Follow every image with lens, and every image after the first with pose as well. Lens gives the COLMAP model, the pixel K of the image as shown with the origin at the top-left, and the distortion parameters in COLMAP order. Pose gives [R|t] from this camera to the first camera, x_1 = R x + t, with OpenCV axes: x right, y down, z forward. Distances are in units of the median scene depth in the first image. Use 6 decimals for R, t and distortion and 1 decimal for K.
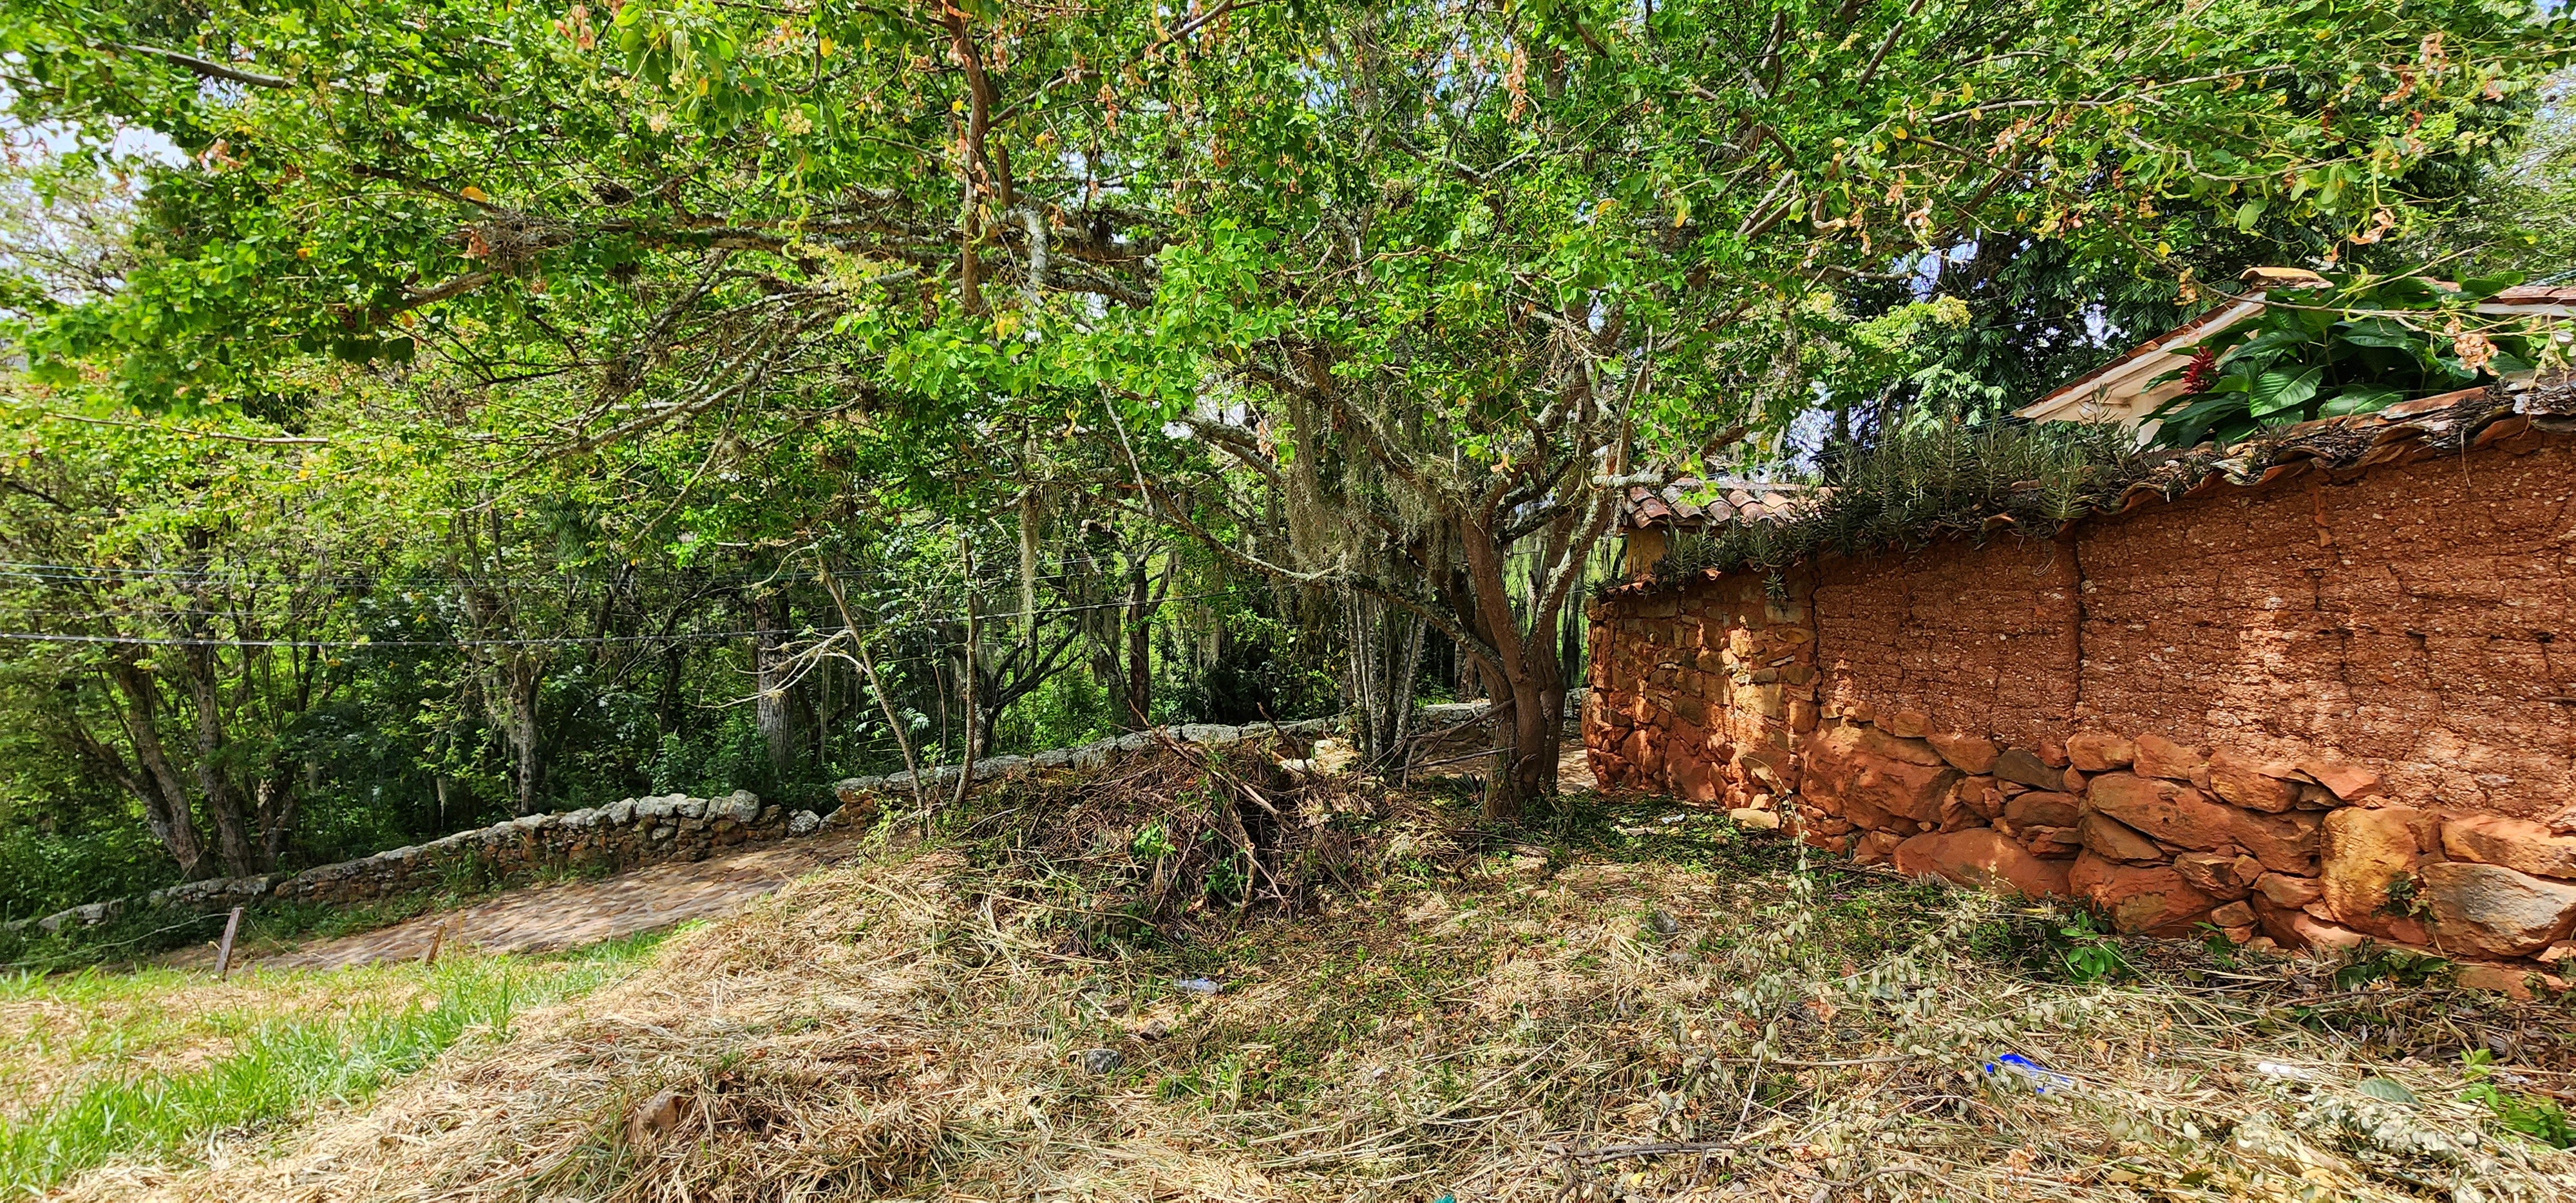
lens RADIAL K [[1042.2, 0, 1286.5], [0, 1042.2, 595.9], [0, 0, 1]] dist [0.000903, -0.002635]
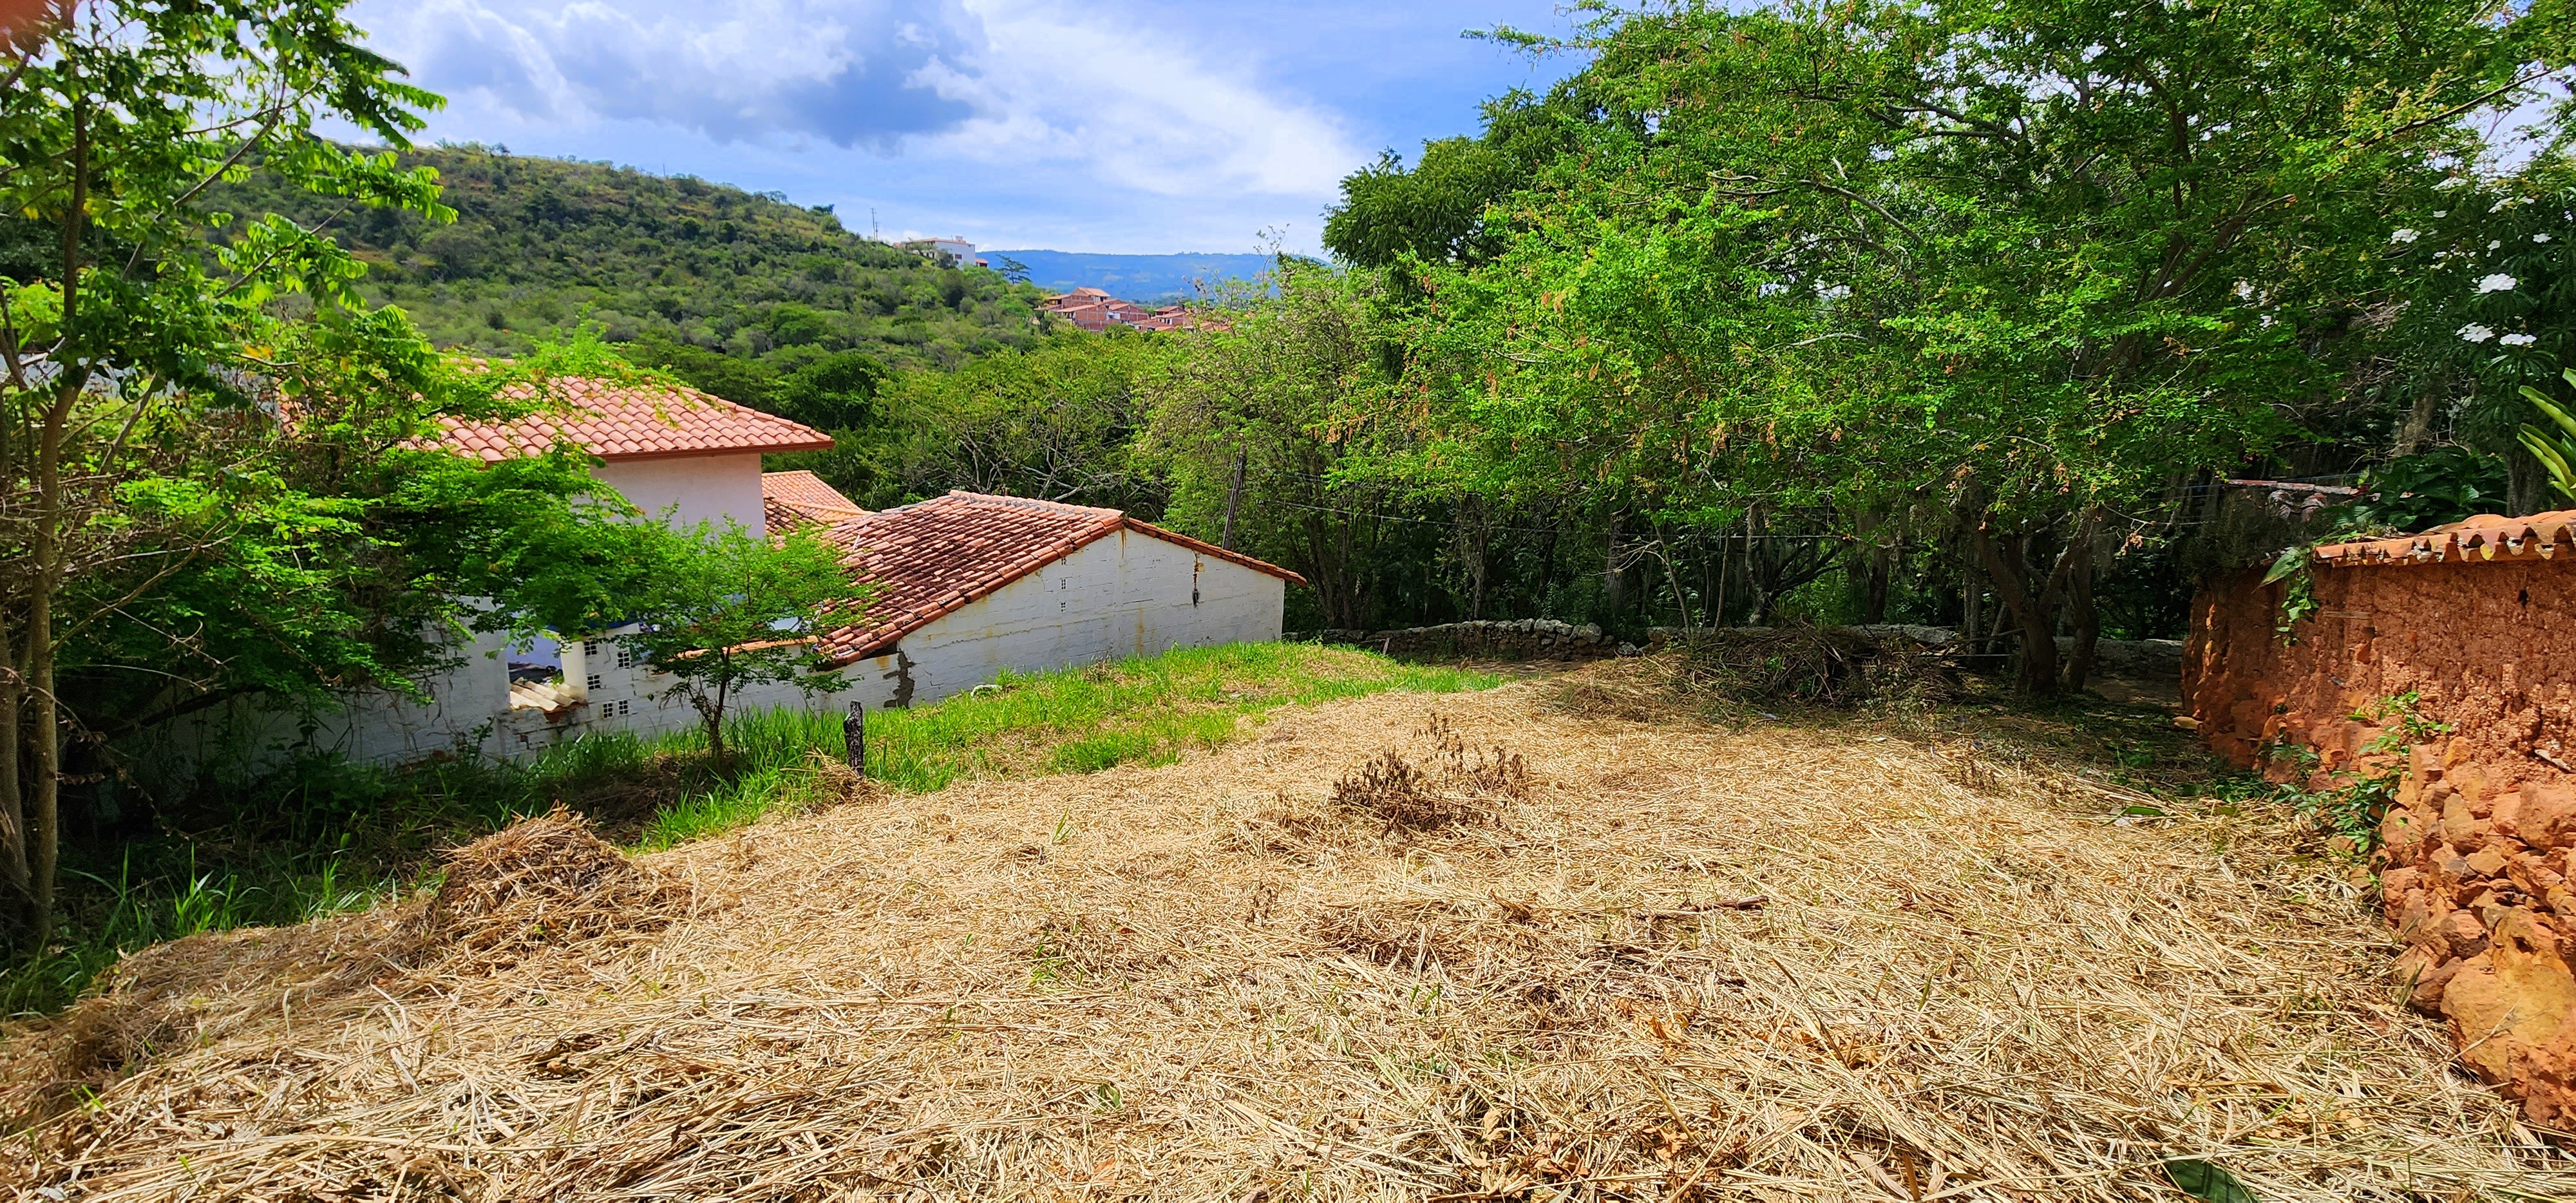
lens RADIAL K [[1045.1, 0, 1302.3], [0, 1045.1, 599.4], [0, 0, 1]] dist [0.004186, -0.001826]
pose [[0.729773, 0.131814, -0.670863, 0.277986], [-0.045049, 0.988377, 0.145196, -0.078333], [0.682204, -0.075738, 0.727228, -0.580930]]
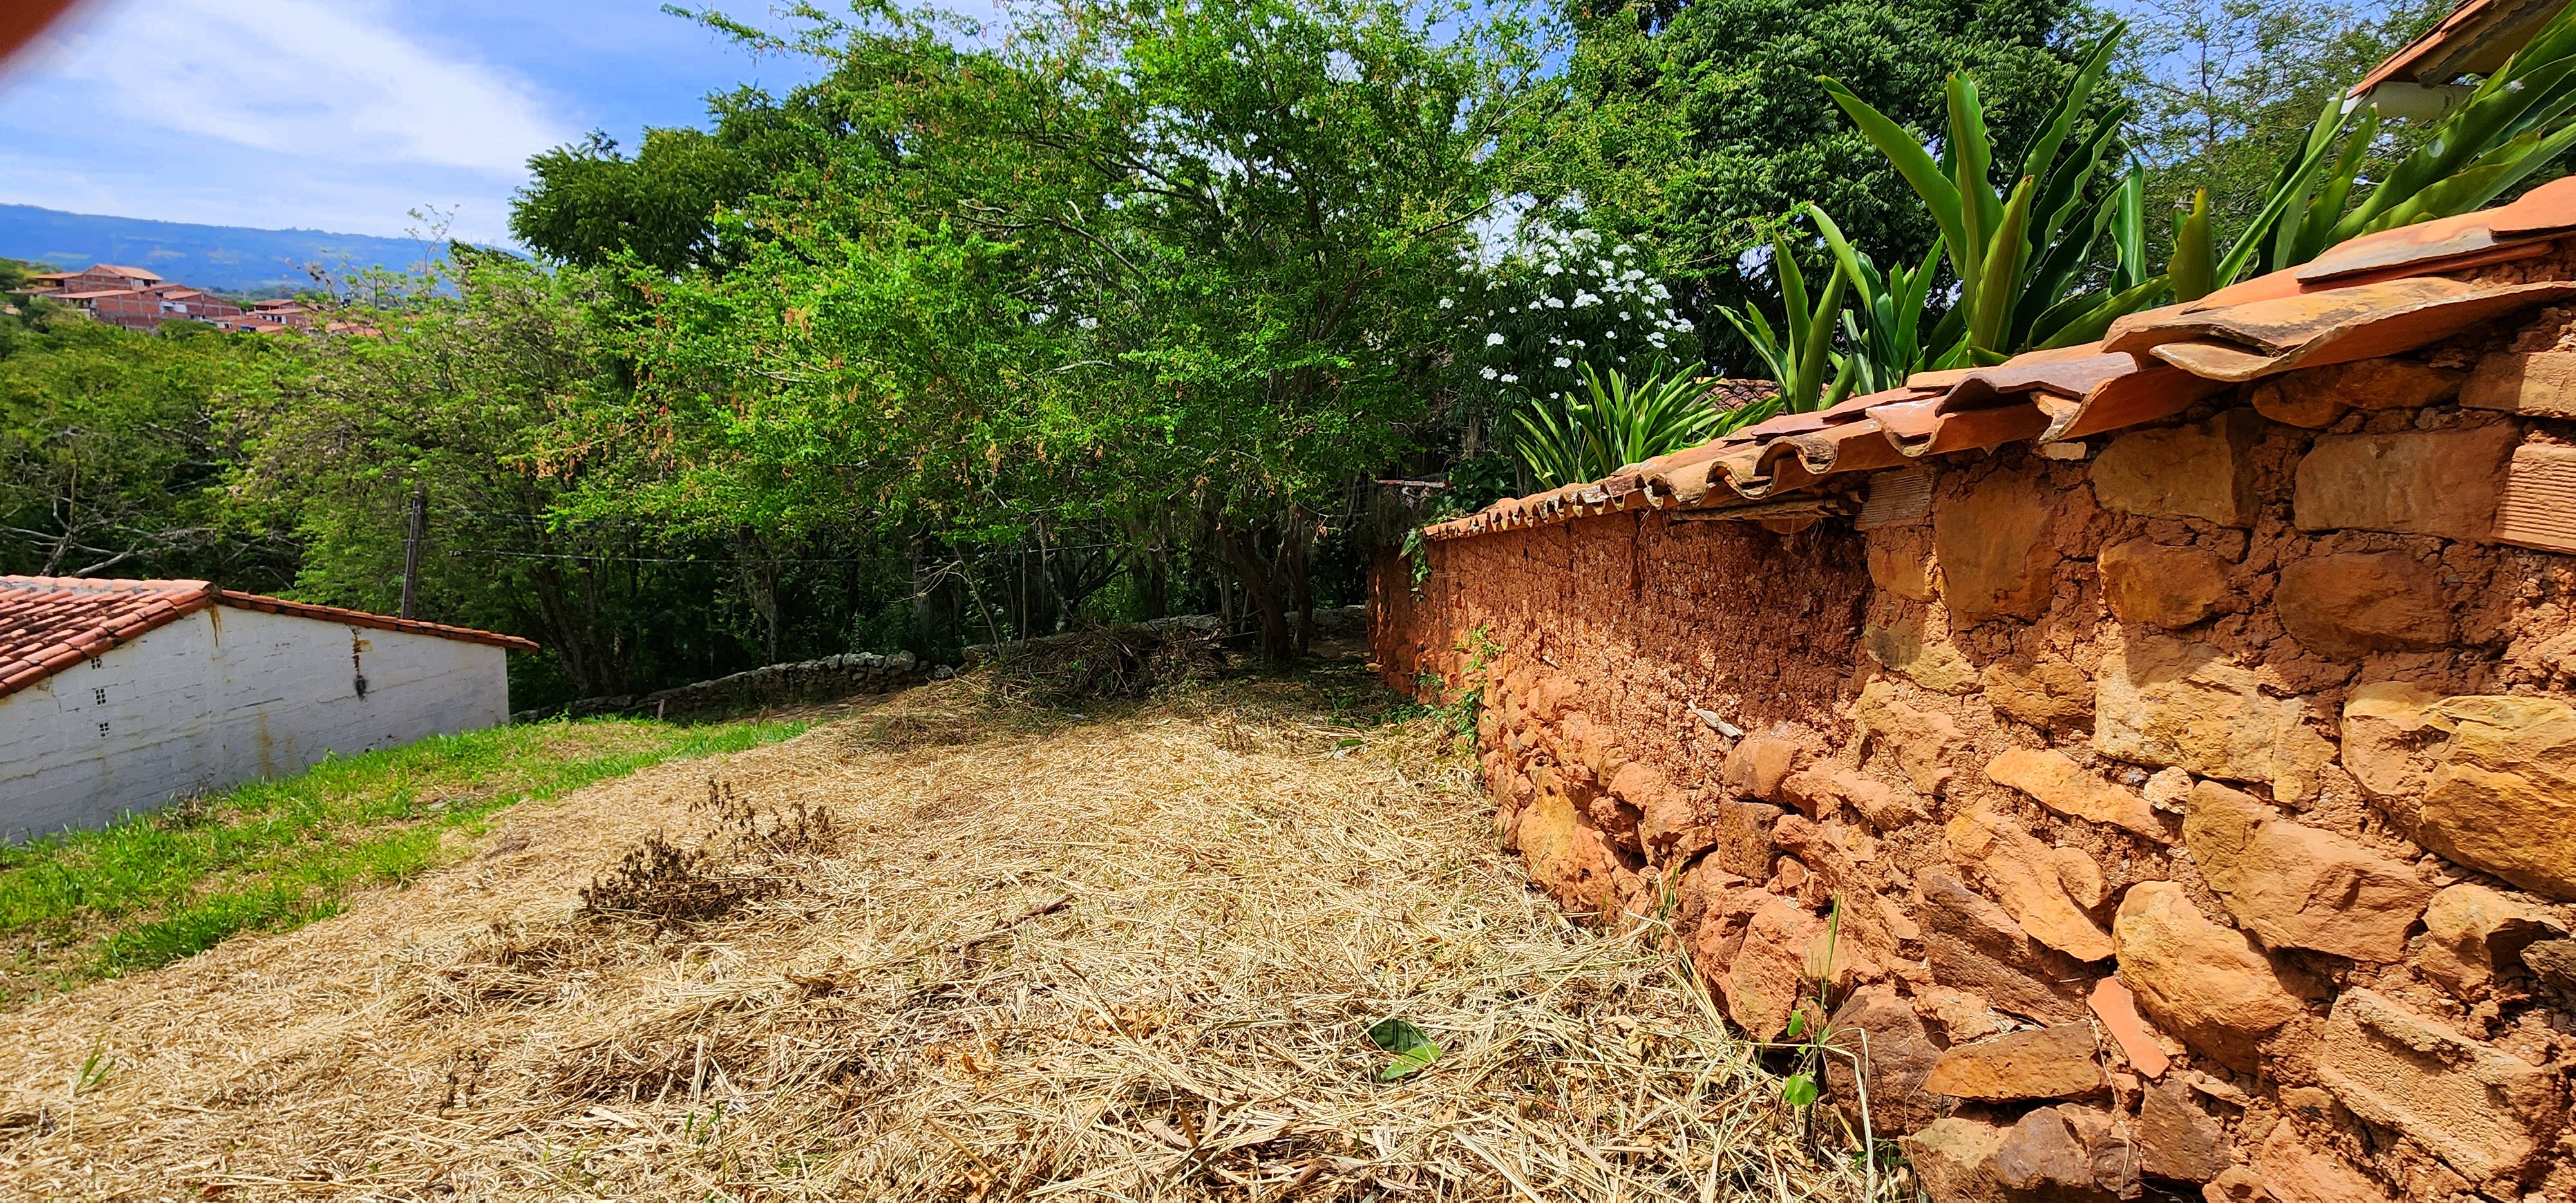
lens RADIAL K [[1042.2, 0, 1286.5], [0, 1042.2, 595.9], [0, 0, 1]] dist [0.000903, -0.002635]
pose [[0.992404, 0.019791, -0.121422, 0.285670], [-0.006900, 0.994377, 0.105677, -0.078847], [0.122830, -0.104036, 0.986960, -0.568557]]
